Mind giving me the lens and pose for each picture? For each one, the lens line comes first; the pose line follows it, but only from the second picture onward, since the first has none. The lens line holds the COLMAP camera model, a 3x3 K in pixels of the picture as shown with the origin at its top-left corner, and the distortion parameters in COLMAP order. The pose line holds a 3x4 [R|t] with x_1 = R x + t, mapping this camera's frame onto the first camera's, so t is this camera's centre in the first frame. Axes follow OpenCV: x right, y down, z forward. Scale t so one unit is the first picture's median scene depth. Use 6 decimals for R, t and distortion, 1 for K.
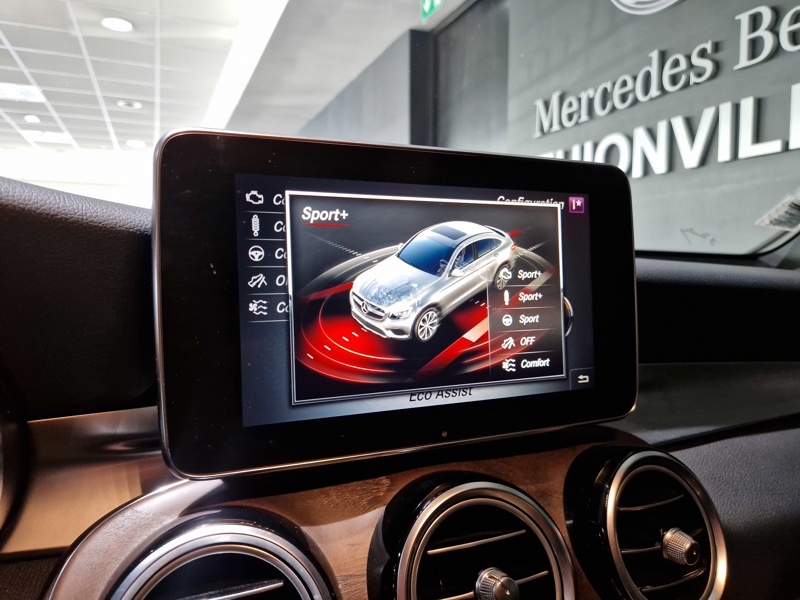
lens RADIAL K [[554.7, 0, 406.1], [0, 554.7, 302.1], [0, 0, 1]] dist [0.049391, -0.044032]
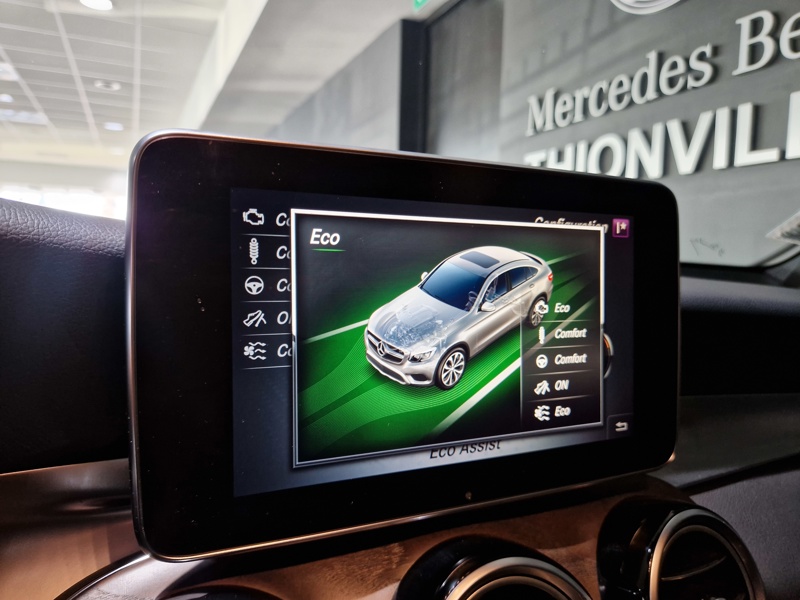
lens RADIAL K [[554.7, 0, 407.4], [0, 554.7, 304.7], [0, 0, 1]] dist [0.049391, -0.044032]
pose [[0.999074, 0.024507, 0.035374, -0.052925], [-0.025120, 0.999540, 0.016995, -0.057503], [-0.034941, -0.017868, 0.999230, 0.126887]]
